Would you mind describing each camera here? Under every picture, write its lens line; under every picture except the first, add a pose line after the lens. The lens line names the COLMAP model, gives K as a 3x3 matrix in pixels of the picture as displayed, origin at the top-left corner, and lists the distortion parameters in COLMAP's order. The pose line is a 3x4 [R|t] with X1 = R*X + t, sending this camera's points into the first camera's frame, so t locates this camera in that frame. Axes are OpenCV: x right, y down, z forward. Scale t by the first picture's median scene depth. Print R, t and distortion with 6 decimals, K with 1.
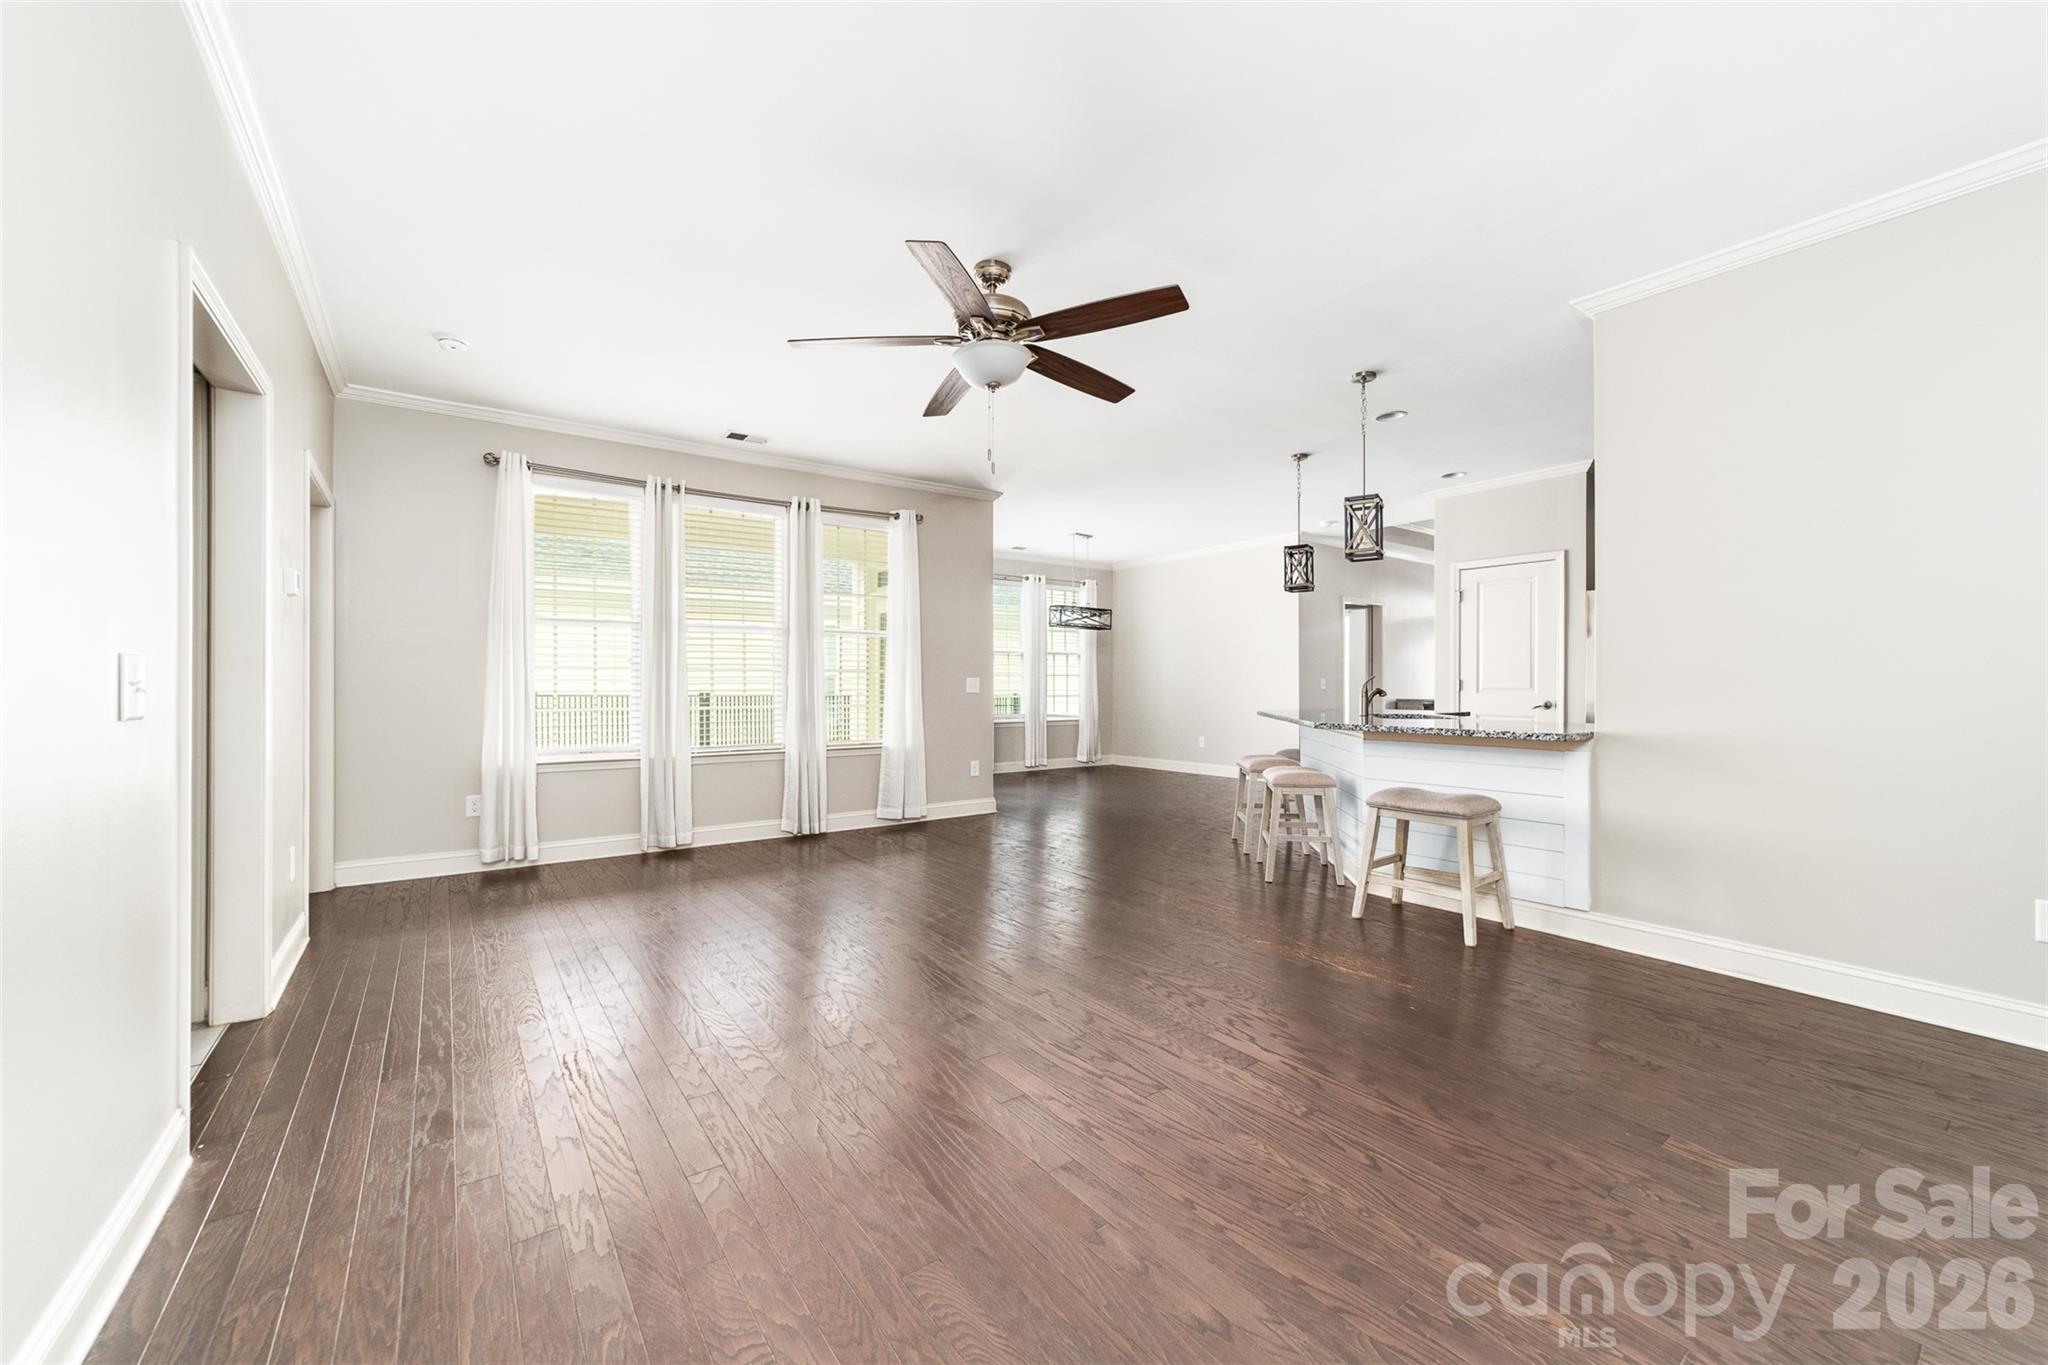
lens RADIAL K [[794.6, 0, 1015.9], [0, 794.6, 683.5], [0, 0, 1]] dist [-0.010862, 0.003043]
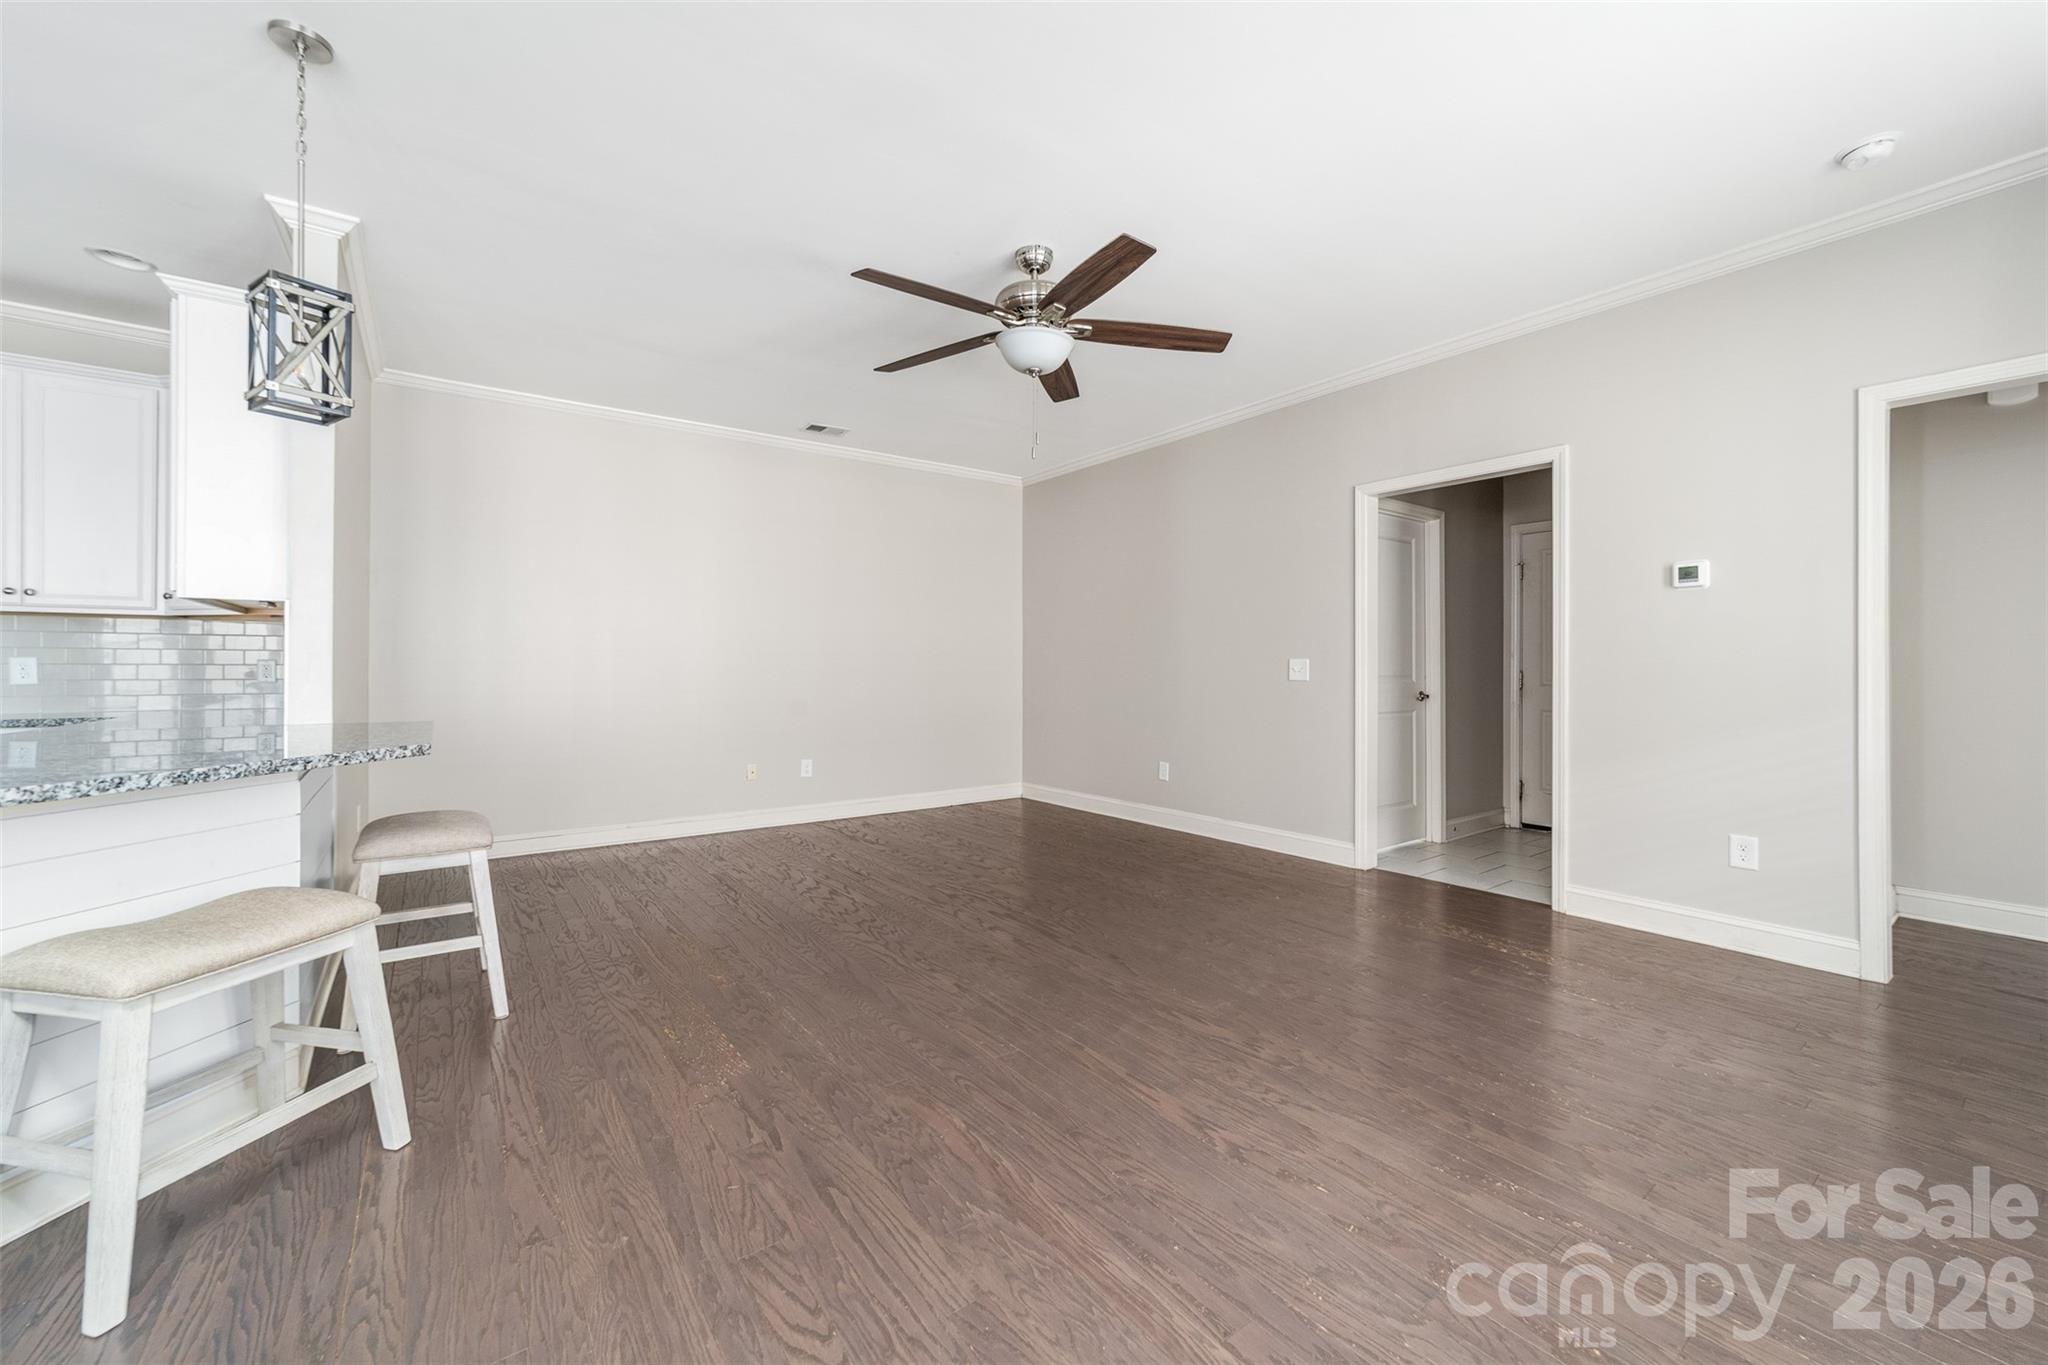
lens RADIAL K [[794.6, 0, 1017.2], [0, 794.6, 667.1], [0, 0, 1]] dist [-0.010862, 0.003043]
pose [[-0.999984, -0.002641, -0.005054, -0.002395], [-0.002625, 0.999992, -0.003073, 0.000915], [0.005062, -0.003059, -0.999983, 1.455405]]
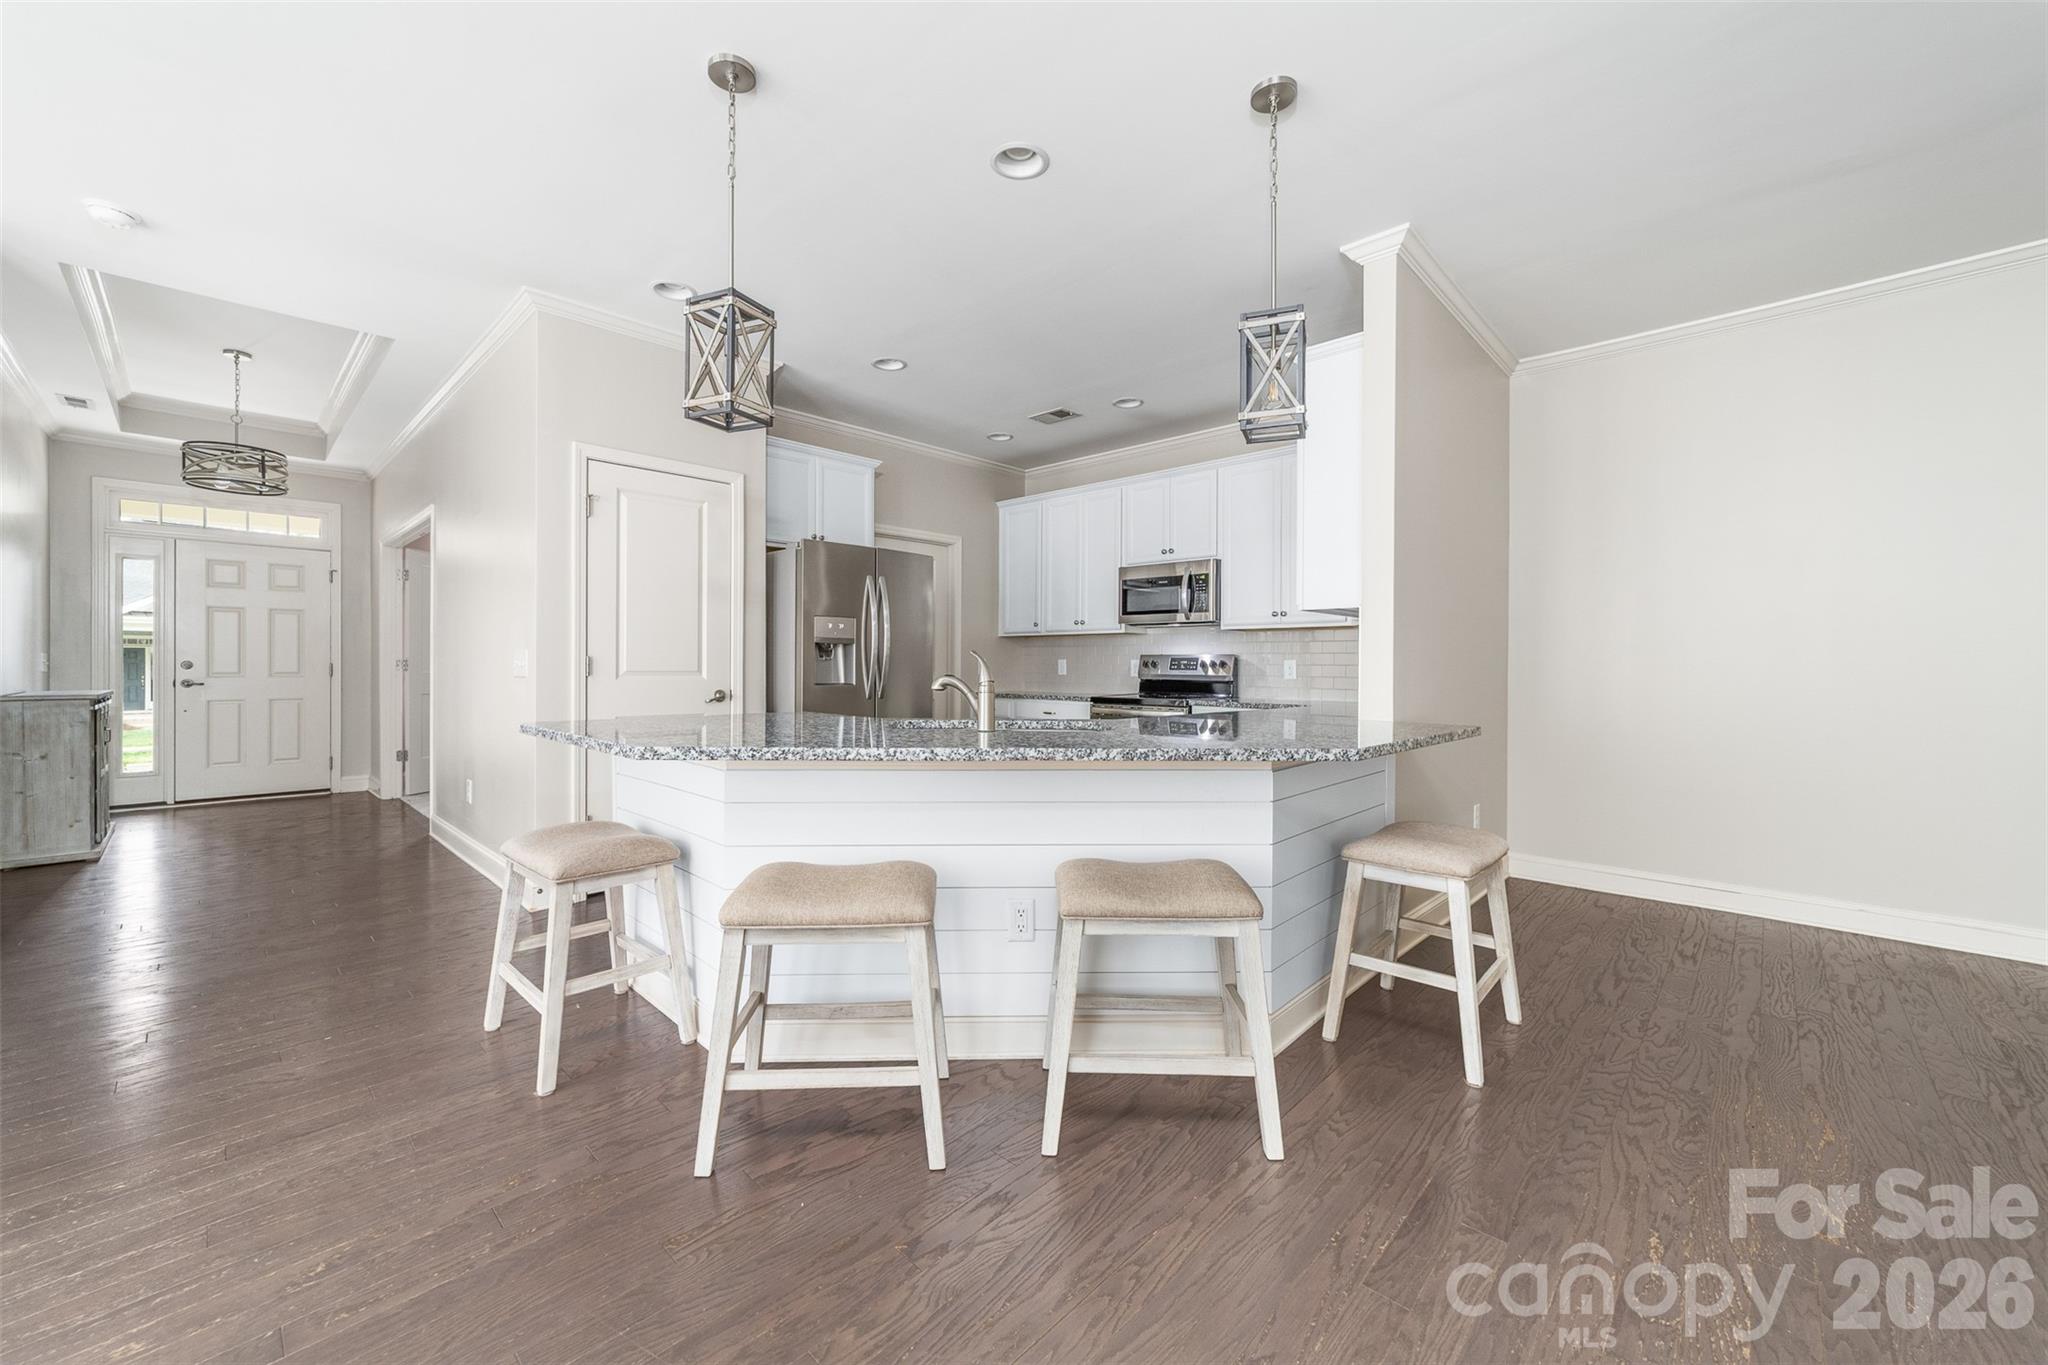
lens RADIAL K [[794.6, 0, 1007.9], [0, 794.6, 669.5], [0, 0, 1]] dist [-0.010862, 0.003043]
pose [[-0.165428, -0.005533, 0.986206, -0.058146], [-0.005534, 0.999974, 0.004682, 0.000768], [-0.986206, -0.004684, -0.165454, 1.235322]]
